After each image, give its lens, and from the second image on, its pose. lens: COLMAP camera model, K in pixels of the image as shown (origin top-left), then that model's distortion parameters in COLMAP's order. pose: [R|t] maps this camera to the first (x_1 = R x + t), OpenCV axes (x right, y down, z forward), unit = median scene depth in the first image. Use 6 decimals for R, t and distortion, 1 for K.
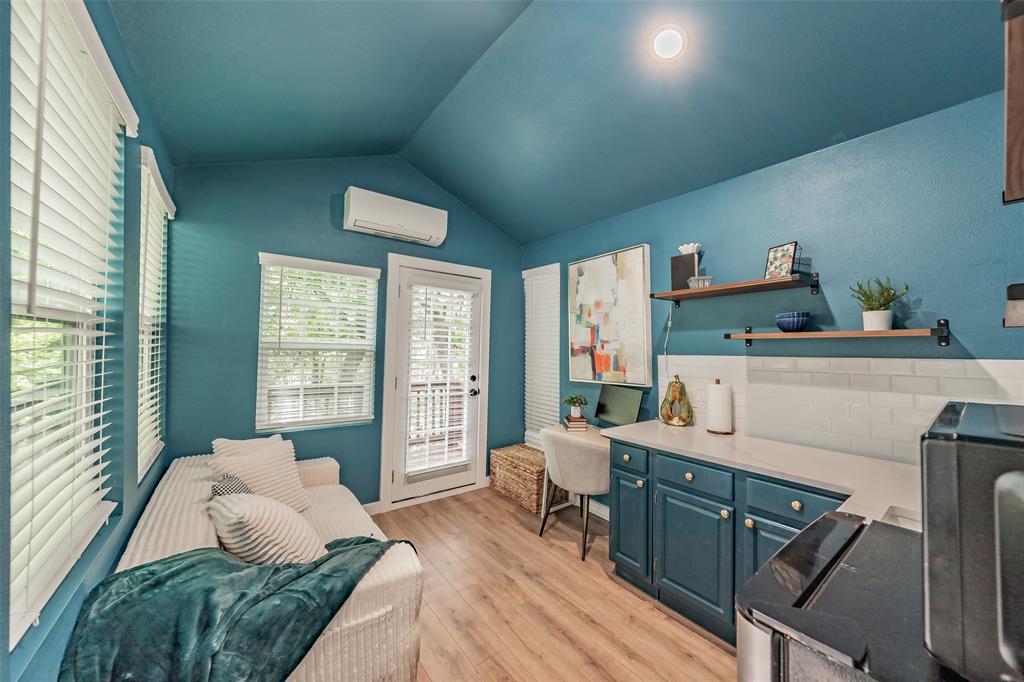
lens RADIAL K [[358.5, 0, 521.2], [0, 358.5, 343.3], [0, 0, 1]] dist [0.000902, 0.000024]
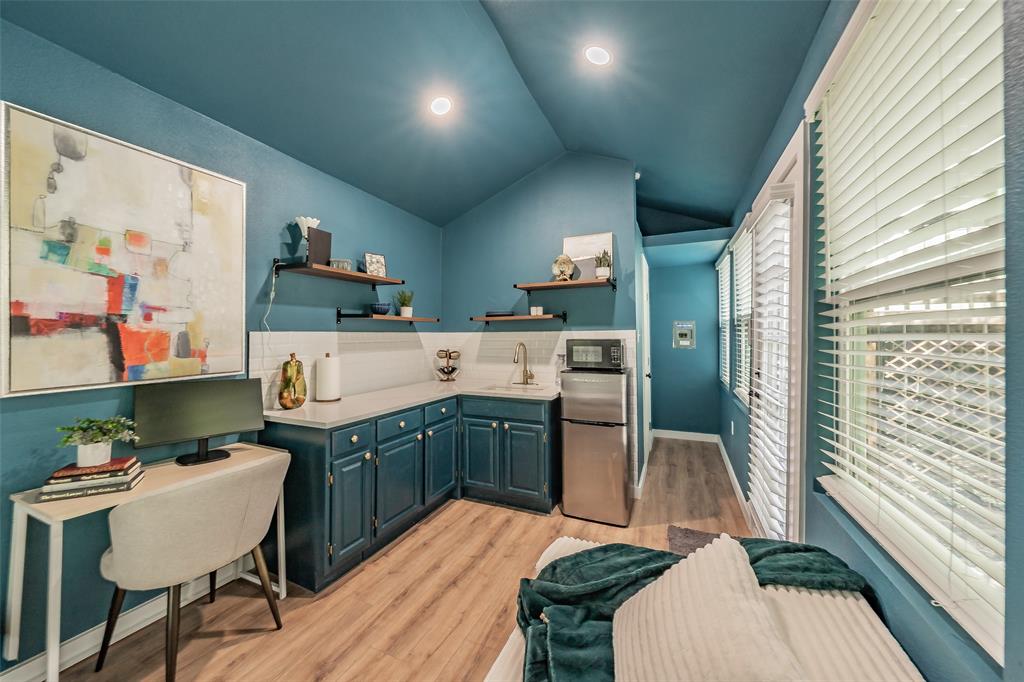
lens RADIAL K [[358.5, 0, 520.6], [0, 358.5, 333.3], [0, 0, 1]] dist [0.000902, 0.000024]
pose [[-0.464613, -0.002406, 0.885510, -0.543761], [-0.018254, 0.999810, -0.006861, 0.028557], [-0.885325, -0.019351, -0.464569, 0.767985]]
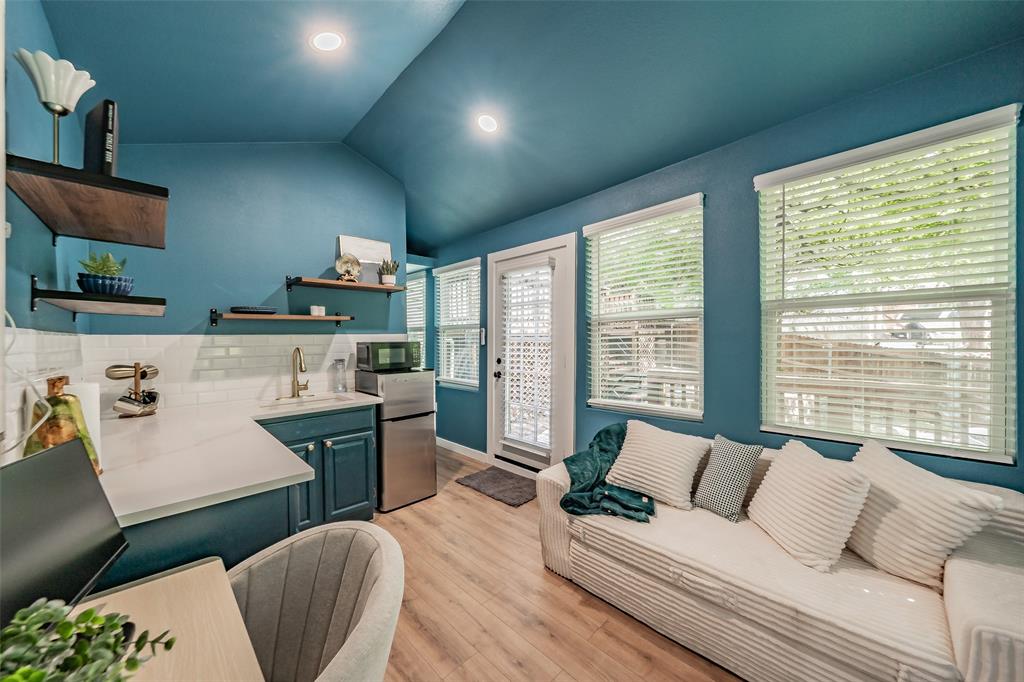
lens RADIAL K [[358.5, 0, 512.2], [0, 358.5, 343.3], [0, 0, 1]] dist [0.000902, 0.000024]
pose [[-0.995288, 0.000054, -0.096967, -0.022244], [0.000982, 0.999954, -0.009521, 0.047924], [0.096962, -0.009572, -0.995242, 1.214001]]
